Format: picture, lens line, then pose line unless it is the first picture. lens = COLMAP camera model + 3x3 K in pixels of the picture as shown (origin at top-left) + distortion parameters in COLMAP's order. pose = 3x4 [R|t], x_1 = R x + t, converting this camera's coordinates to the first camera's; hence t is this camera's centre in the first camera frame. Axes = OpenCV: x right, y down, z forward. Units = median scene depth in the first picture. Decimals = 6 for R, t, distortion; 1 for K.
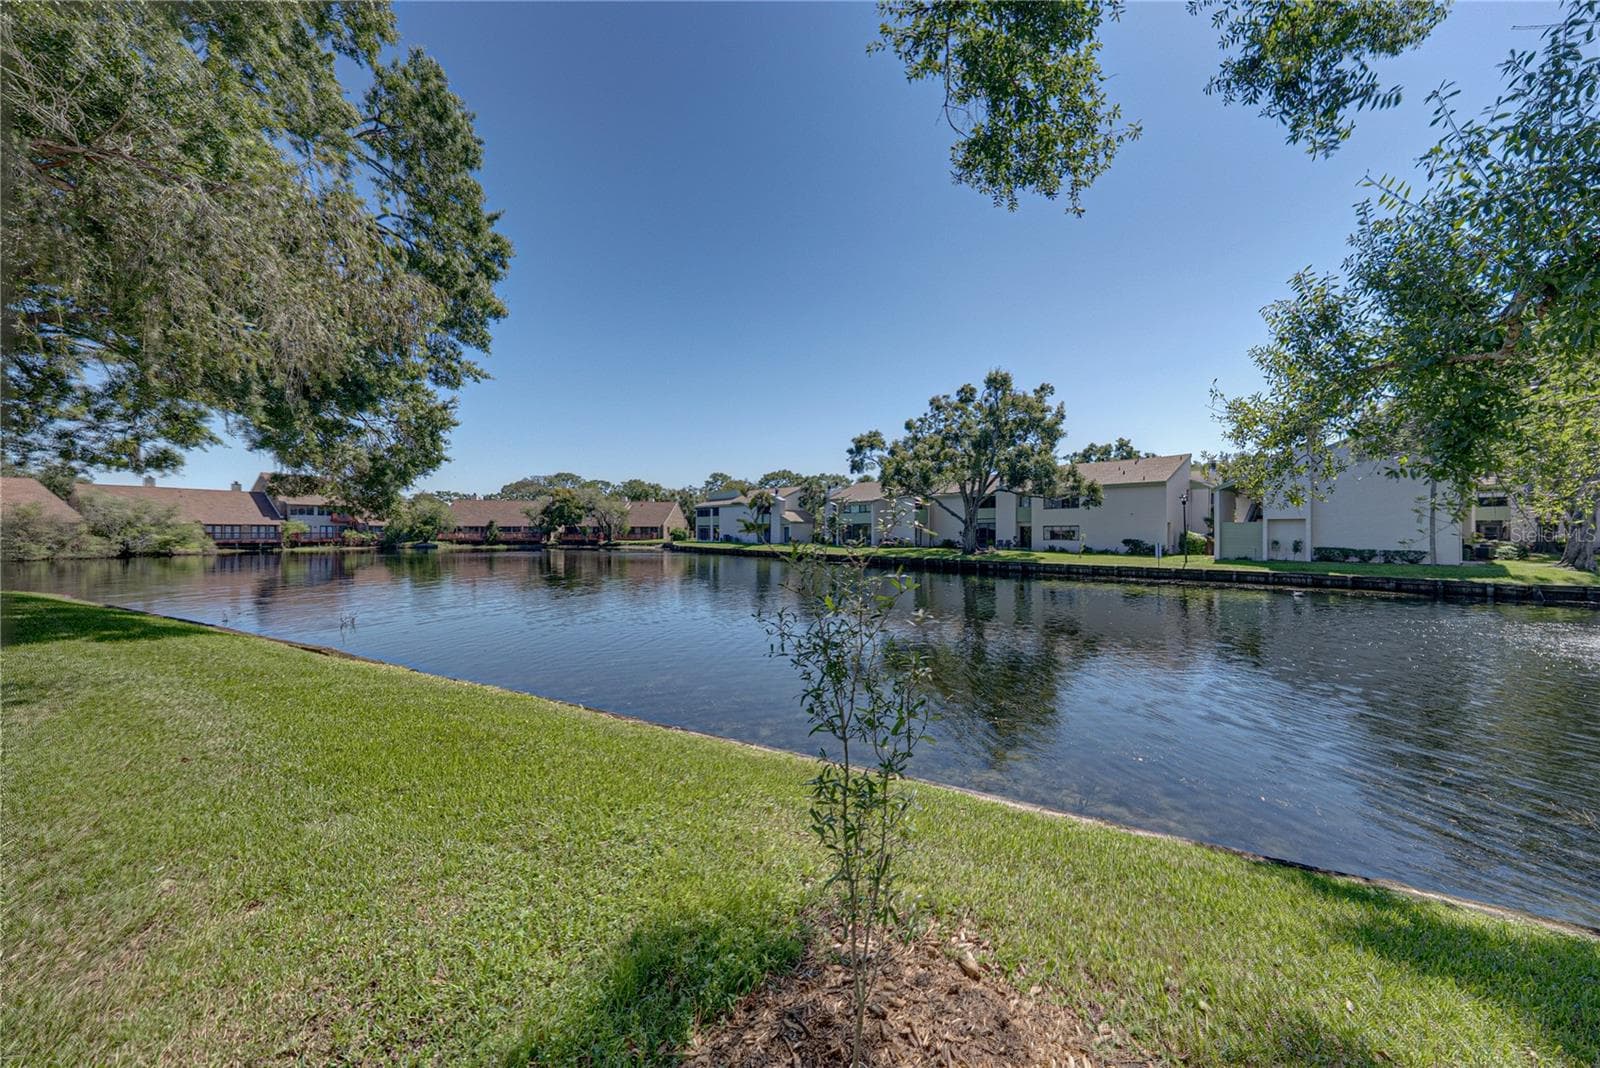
lens RADIAL K [[551.4, 0, 803.6], [0, 551.4, 529.9], [0, 0, 1]] dist [-0.000363, 0.000257]
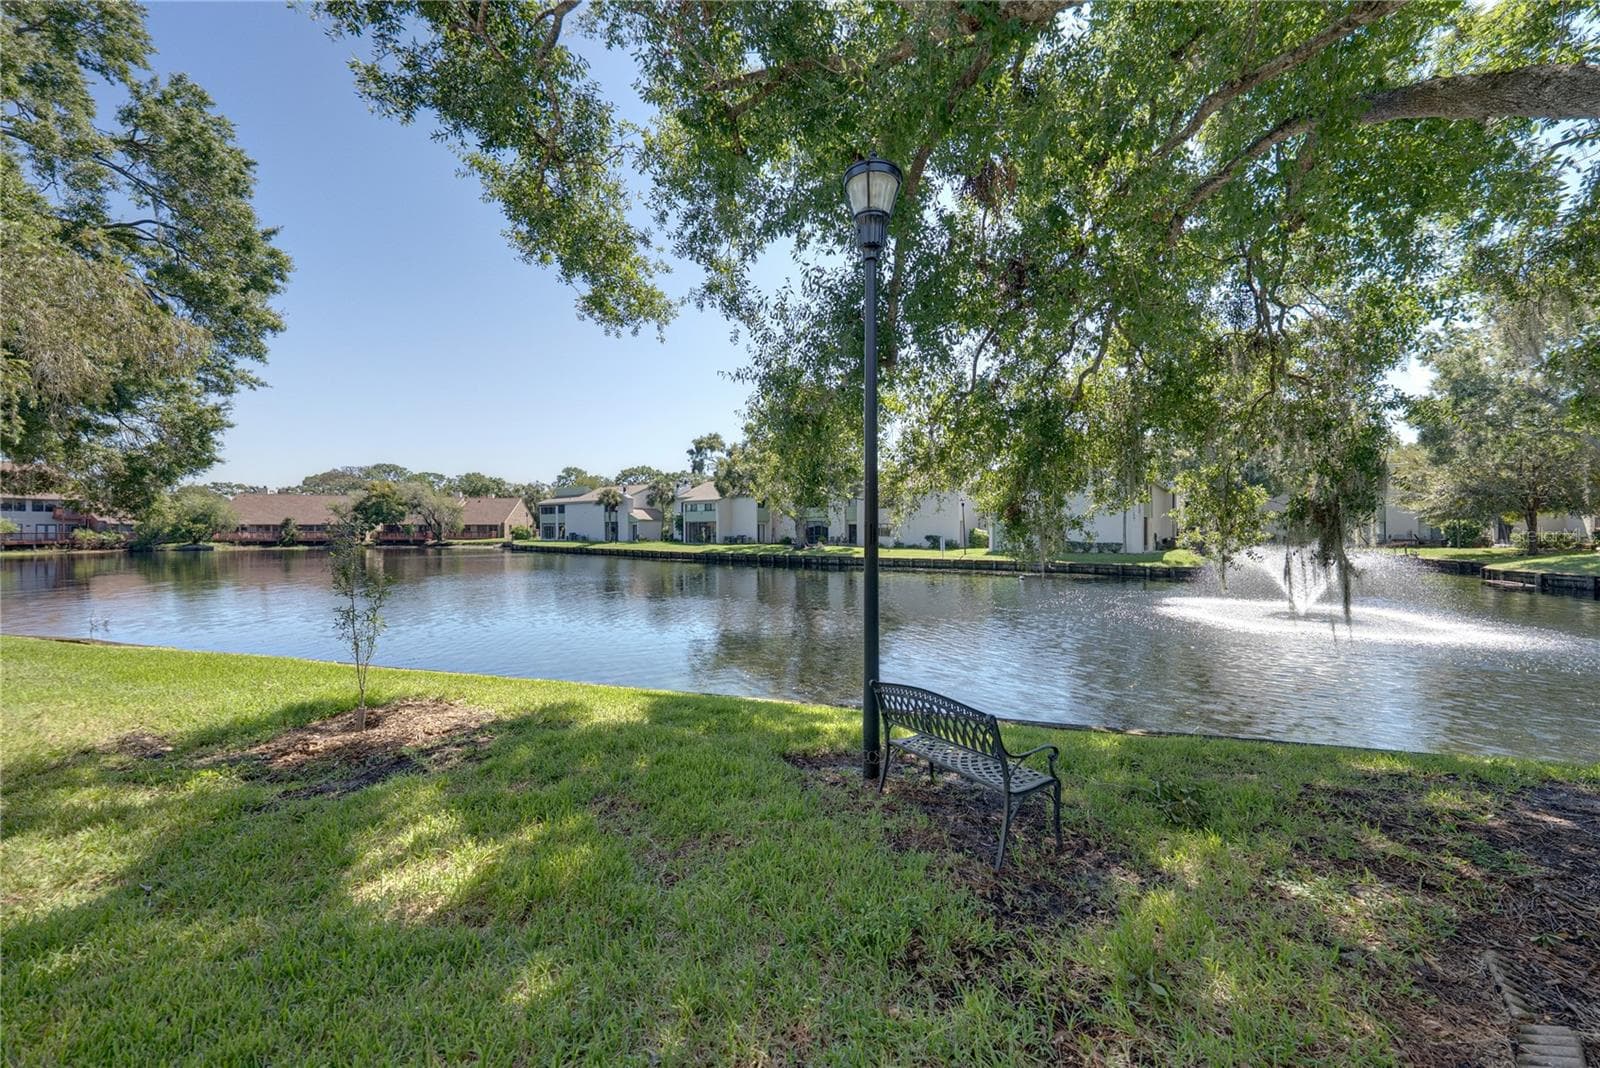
lens RADIAL K [[560.4, 0, 801.6], [0, 560.4, 530.8], [0, 0, 1]] dist [-0.000305, 0.000306]
pose [[0.975219, -0.003726, 0.221211, 0.073437], [0.002405, 0.999978, 0.006243, -0.000794], [-0.221229, -0.005556, 0.975206, -0.105858]]
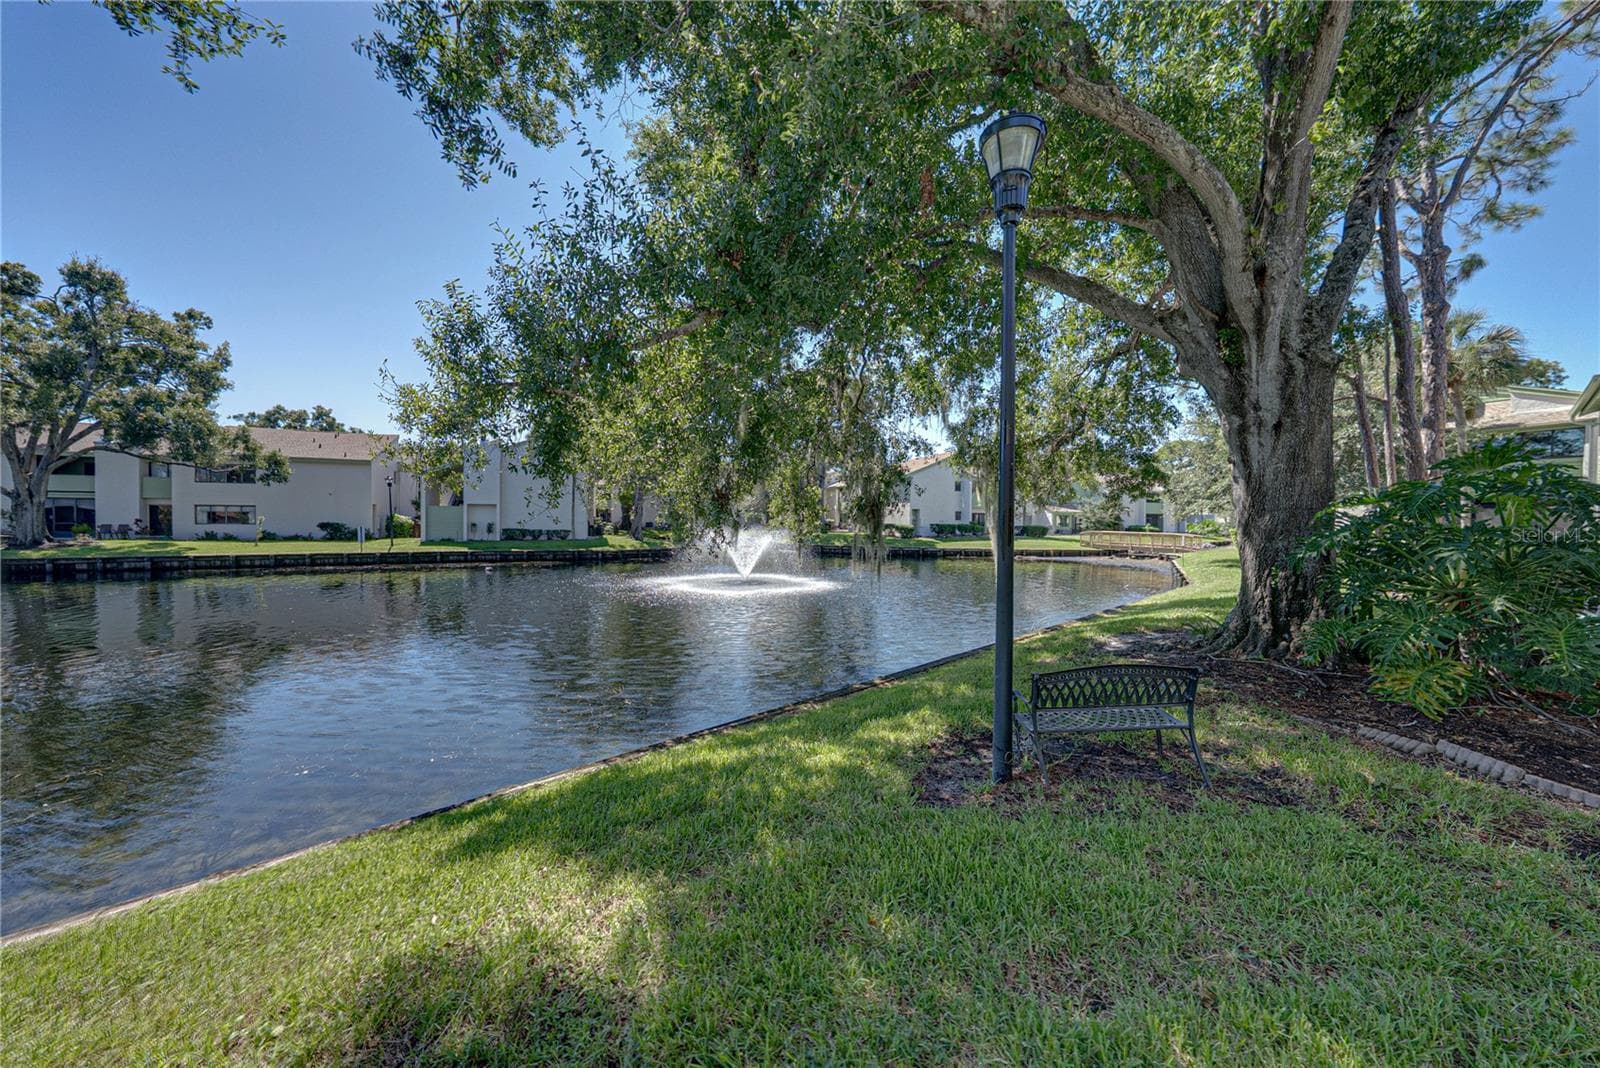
lens RADIAL K [[551.4, 0, 803.6], [0, 551.4, 529.9], [0, 0, 1]] dist [-0.000363, 0.000257]
pose [[0.325911, -0.017501, 0.945238, 0.008178], [-0.011503, 0.999681, 0.022476, 0.000131], [-0.945330, -0.018198, 0.325606, -0.005411]]
